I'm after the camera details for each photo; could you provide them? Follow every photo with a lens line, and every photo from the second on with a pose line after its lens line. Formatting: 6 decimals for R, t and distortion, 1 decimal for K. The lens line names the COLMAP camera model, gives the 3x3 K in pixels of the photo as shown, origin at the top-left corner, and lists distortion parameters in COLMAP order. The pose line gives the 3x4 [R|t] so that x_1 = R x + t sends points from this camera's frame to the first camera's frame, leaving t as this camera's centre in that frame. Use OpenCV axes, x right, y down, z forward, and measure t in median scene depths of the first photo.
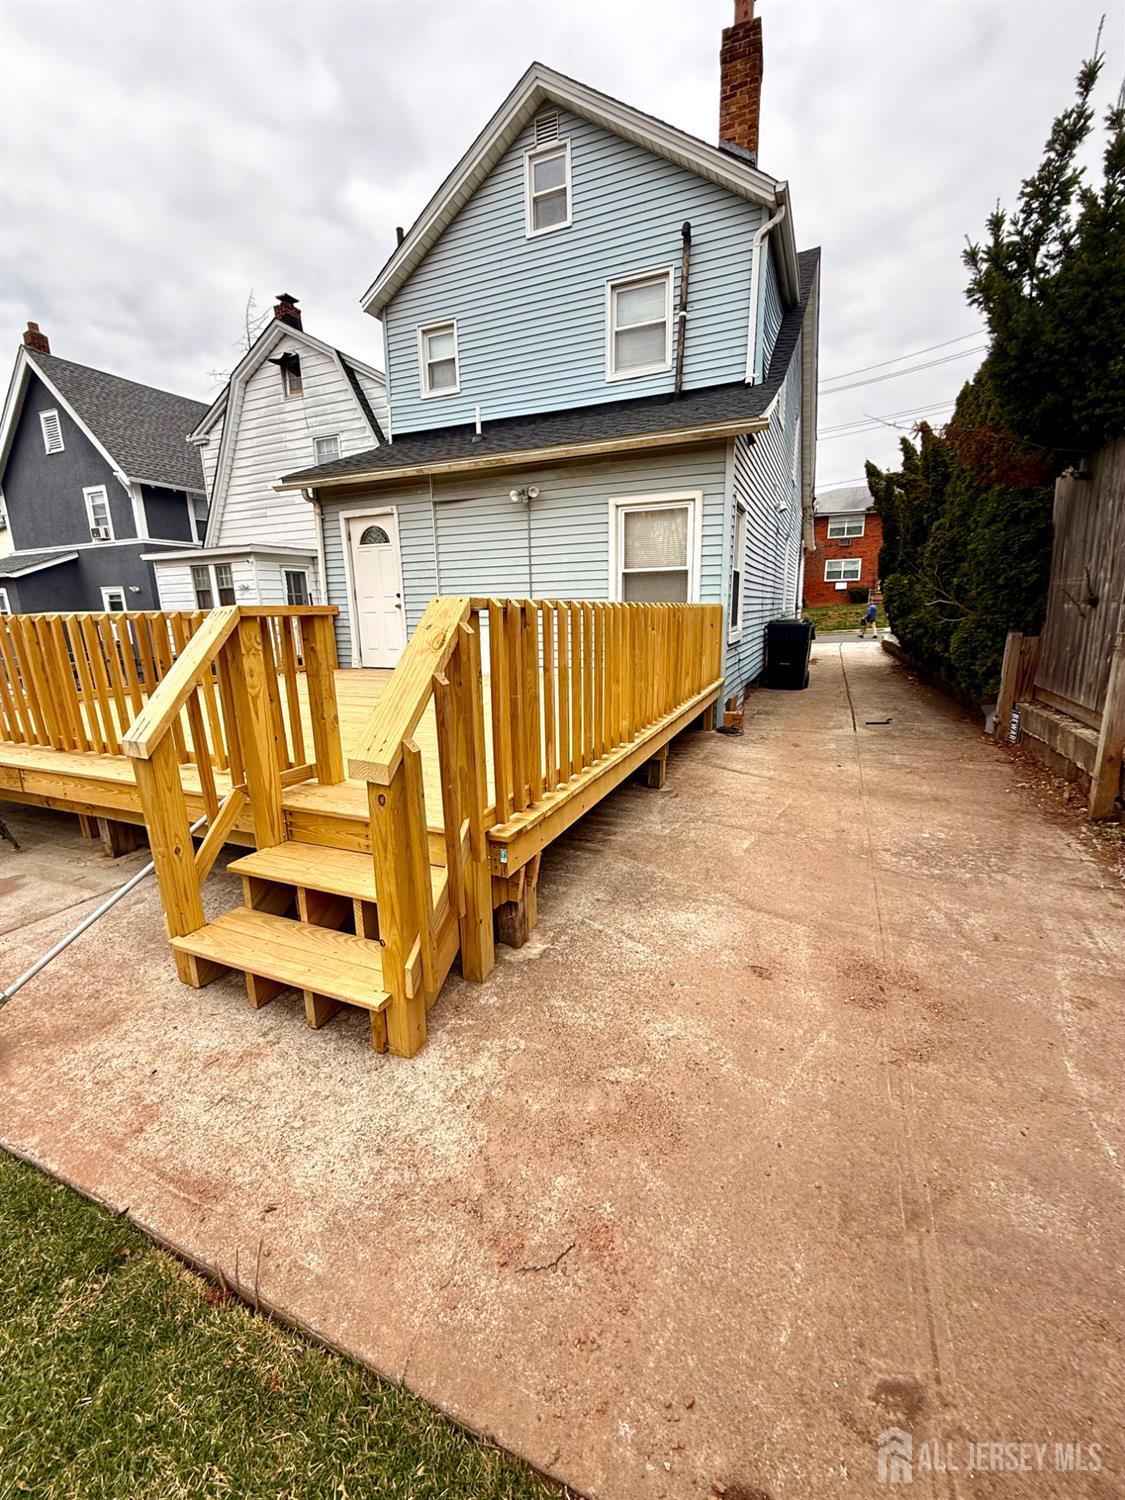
lens RADIAL K [[598.5, 0, 562.0], [0, 598.5, 743.3], [0, 0, 1]] dist [0.000813, 0.000094]
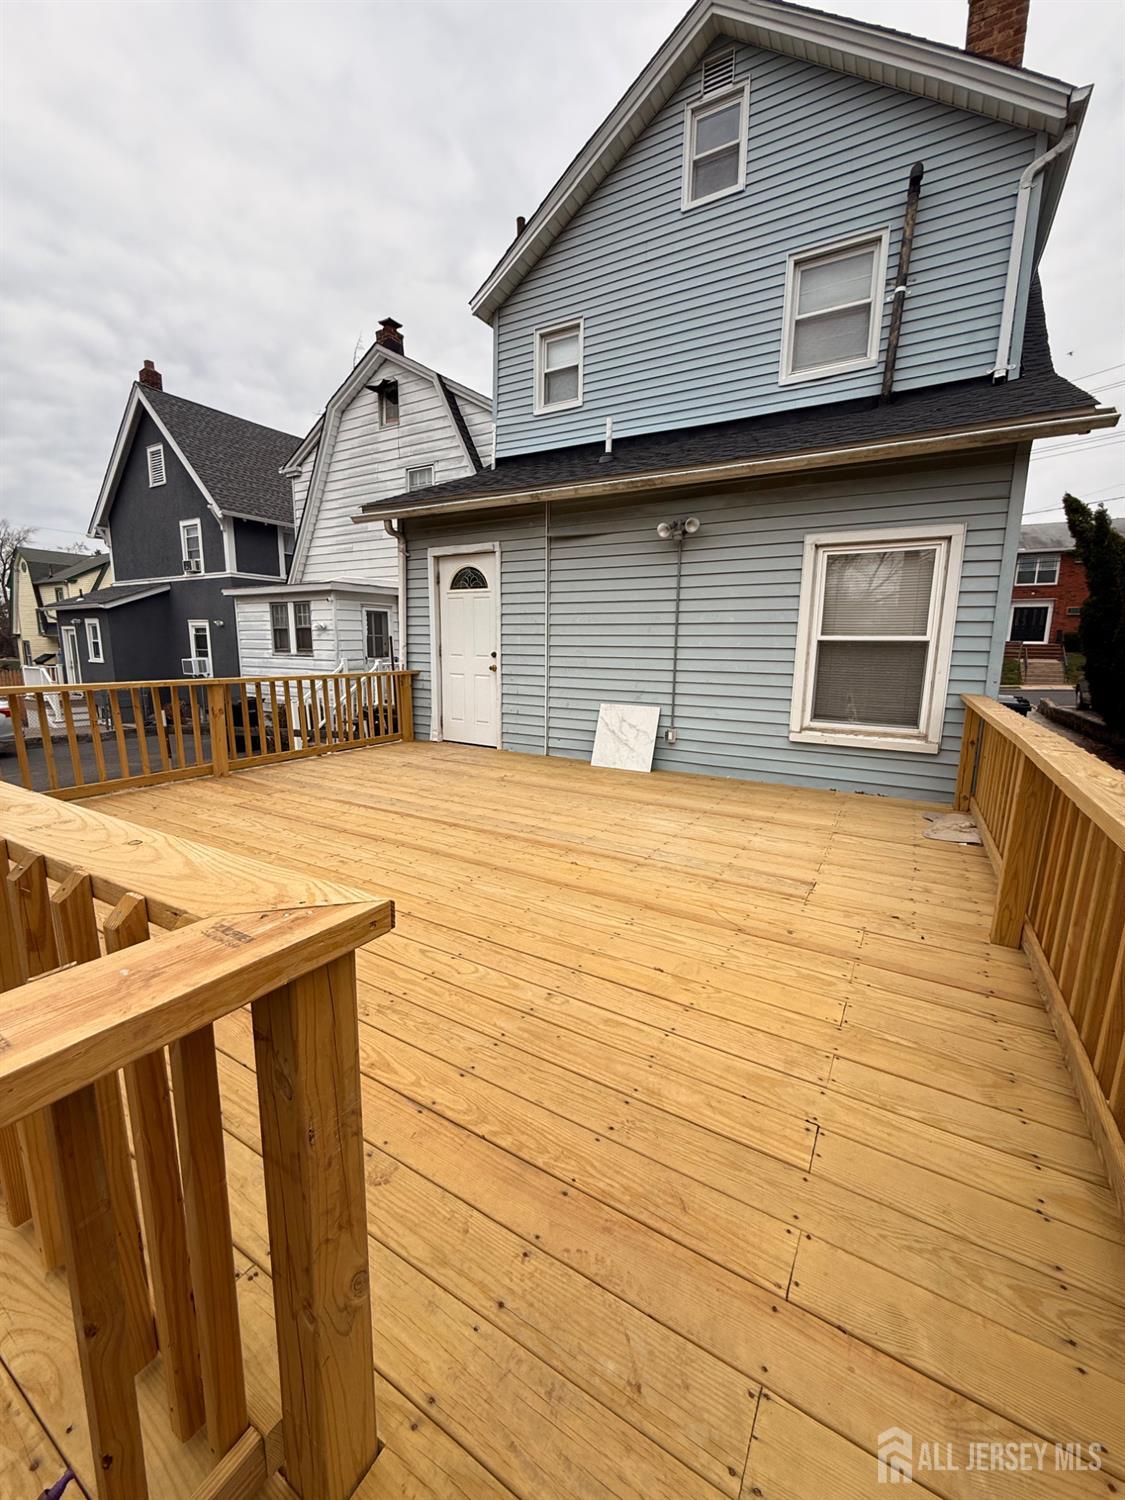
lens RADIAL K [[598.5, 0, 562.0], [0, 598.5, 743.3], [0, 0, 1]] dist [0.000813, 0.000094]
pose [[0.992053, 0.051026, -0.115009, -0.083364], [-0.057424, 0.996941, -0.053015, -0.088789], [0.111952, 0.059198, 0.991949, 0.226392]]
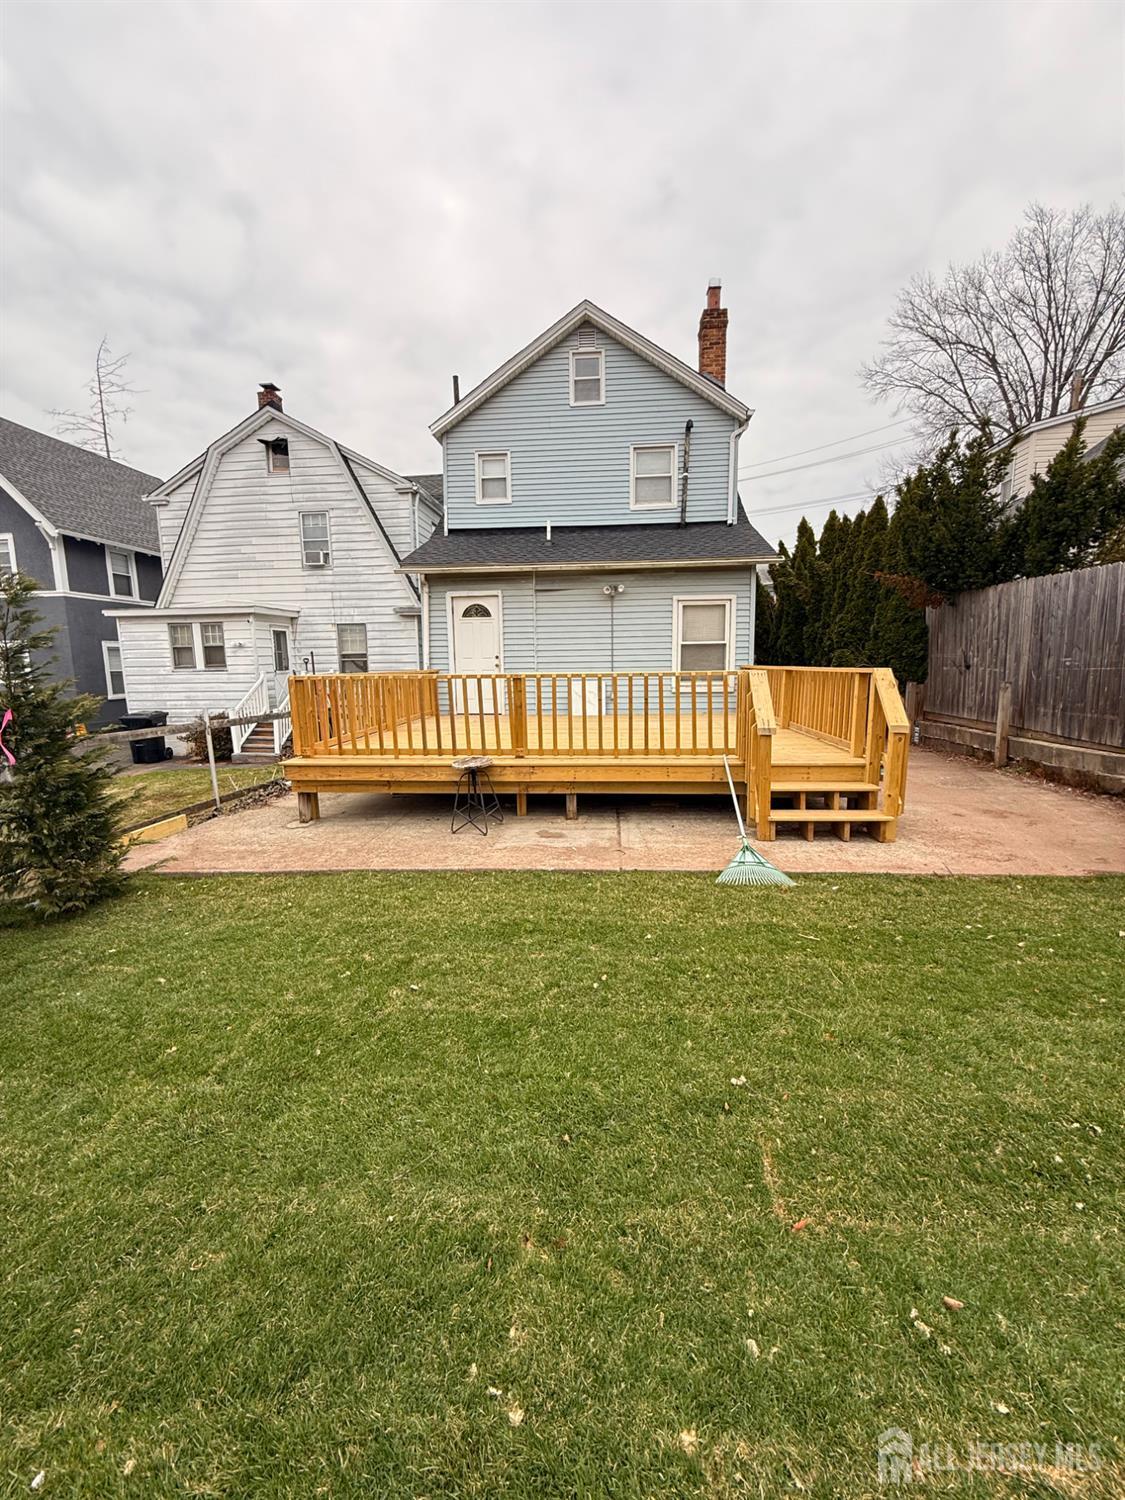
lens RADIAL K [[598.5, 0, 562.0], [0, 598.5, 743.3], [0, 0, 1]] dist [0.000813, 0.000094]
pose [[0.948495, -0.038606, 0.314430, -0.510716], [0.066187, 0.994792, -0.077513, 0.042373], [-0.309800, 0.094331, 0.946111, -0.223652]]
